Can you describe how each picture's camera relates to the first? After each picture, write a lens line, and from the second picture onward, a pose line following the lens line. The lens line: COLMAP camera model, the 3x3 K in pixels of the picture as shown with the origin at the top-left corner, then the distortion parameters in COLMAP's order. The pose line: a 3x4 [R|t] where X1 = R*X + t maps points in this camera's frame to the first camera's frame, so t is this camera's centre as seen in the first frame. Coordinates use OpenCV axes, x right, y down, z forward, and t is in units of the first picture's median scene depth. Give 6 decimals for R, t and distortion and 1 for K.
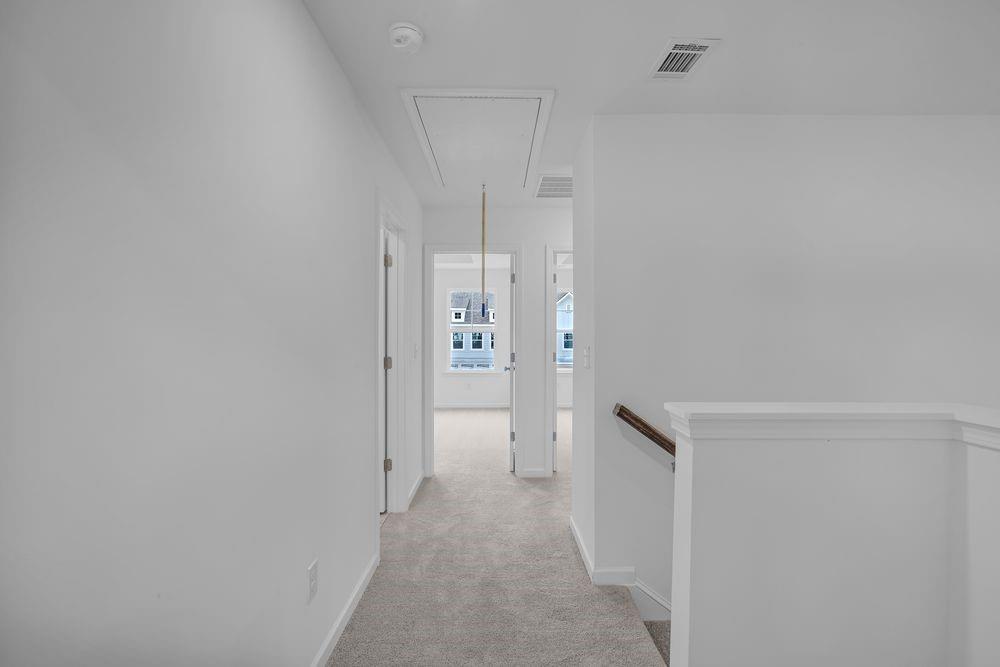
lens RADIAL K [[464.8, 0, 504.5], [0, 464.8, 319.0], [0, 0, 1]] dist [0.001480, -0.000059]
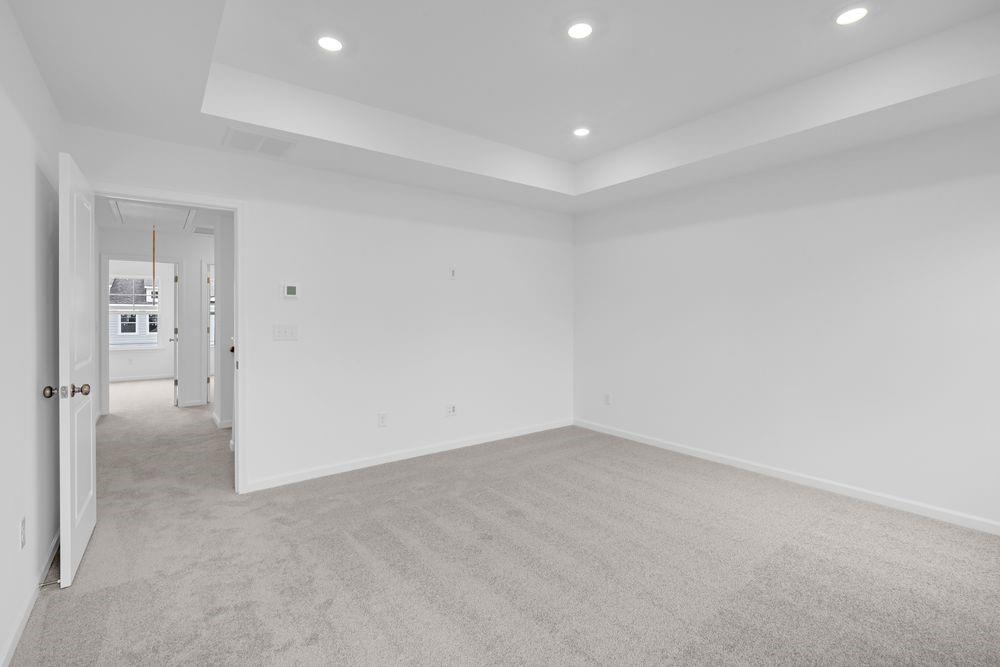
lens RADIAL K [[453.7, 0, 488.3], [0, 453.7, 319.0], [0, 0, 1]] dist [-0.000266, -0.000134]
pose [[0.816663, -0.000048, 0.577115, -0.004561], [-0.022034, 0.999268, 0.031264, -0.025205], [-0.576694, -0.038248, 0.816064, -0.800060]]
